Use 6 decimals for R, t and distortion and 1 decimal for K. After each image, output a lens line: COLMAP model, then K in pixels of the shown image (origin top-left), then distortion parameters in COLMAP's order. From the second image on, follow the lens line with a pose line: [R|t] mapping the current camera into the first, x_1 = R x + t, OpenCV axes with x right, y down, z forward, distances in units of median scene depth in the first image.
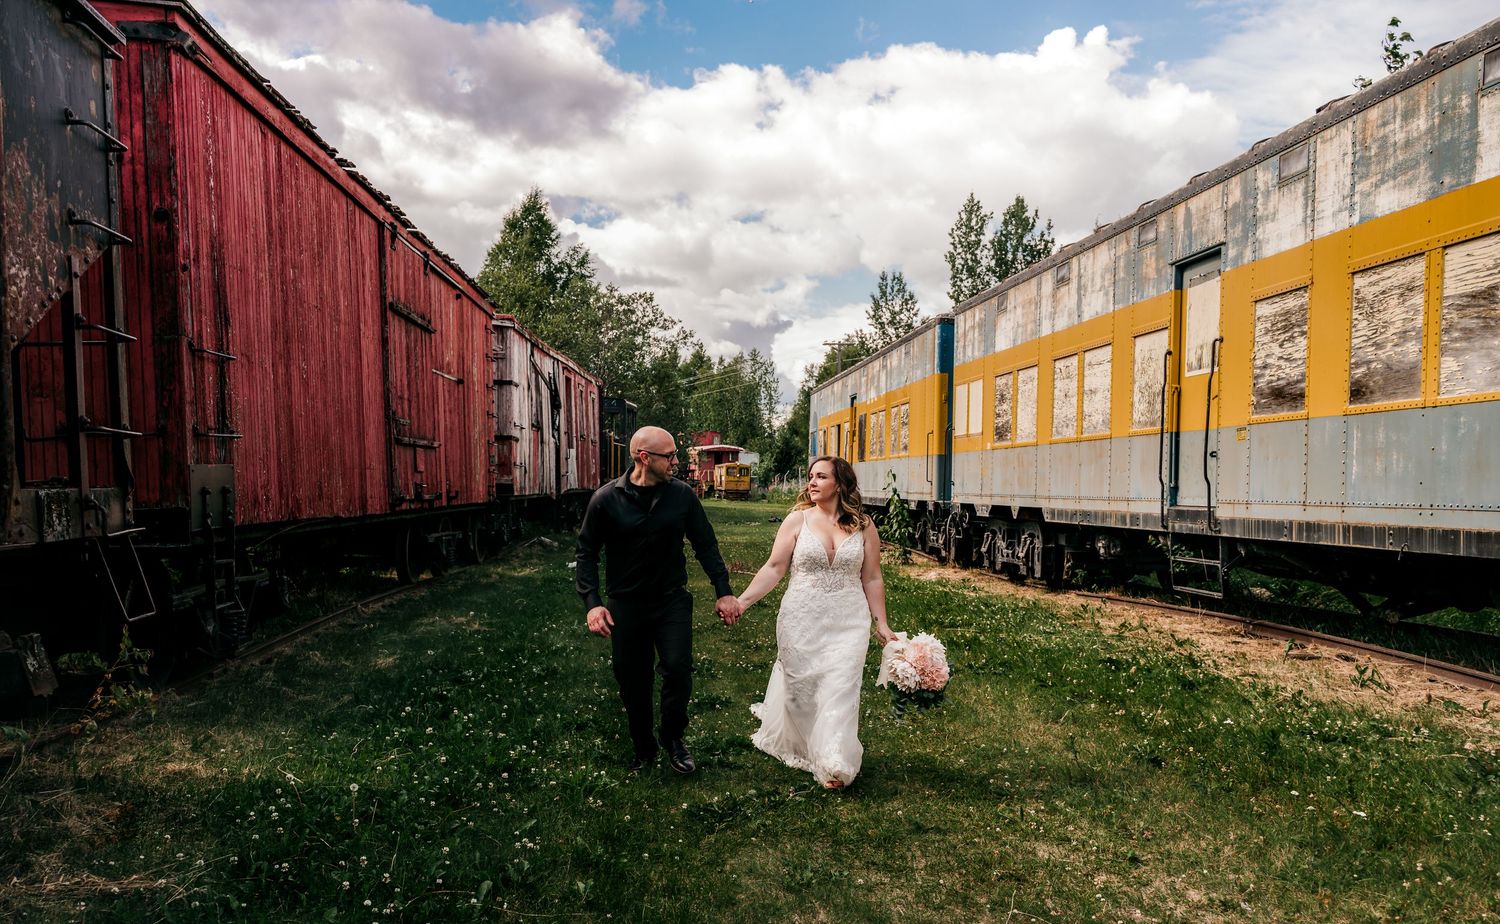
lens RADIAL K [[1213.2, 0, 750.0], [0, 1213.2, 462.0], [0, 0, 1]] dist [0.007261, 0.000885]
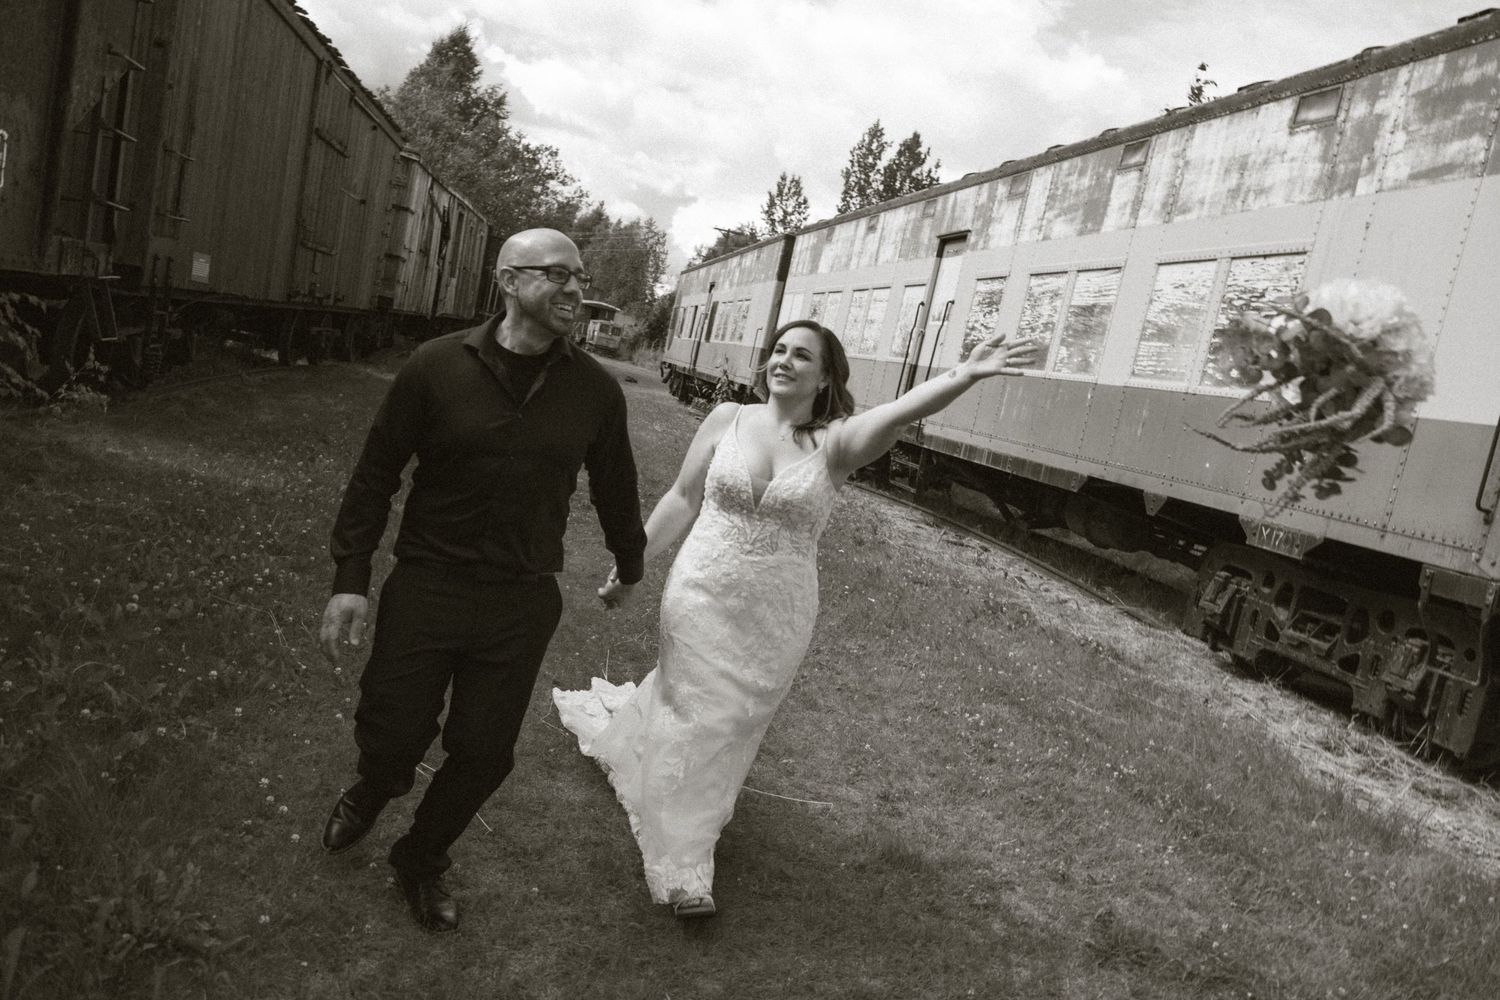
lens RADIAL K [[1163.0, 0, 753.6], [0, 1163.0, 440.0], [0, 0, 1]] dist [0.001932, -0.003496]
pose [[0.973905, 0.191248, 0.122204, 0.025780], [-0.201325, 0.976559, 0.076157, -0.003426], [-0.104775, -0.098773, 0.989579, -0.129458]]
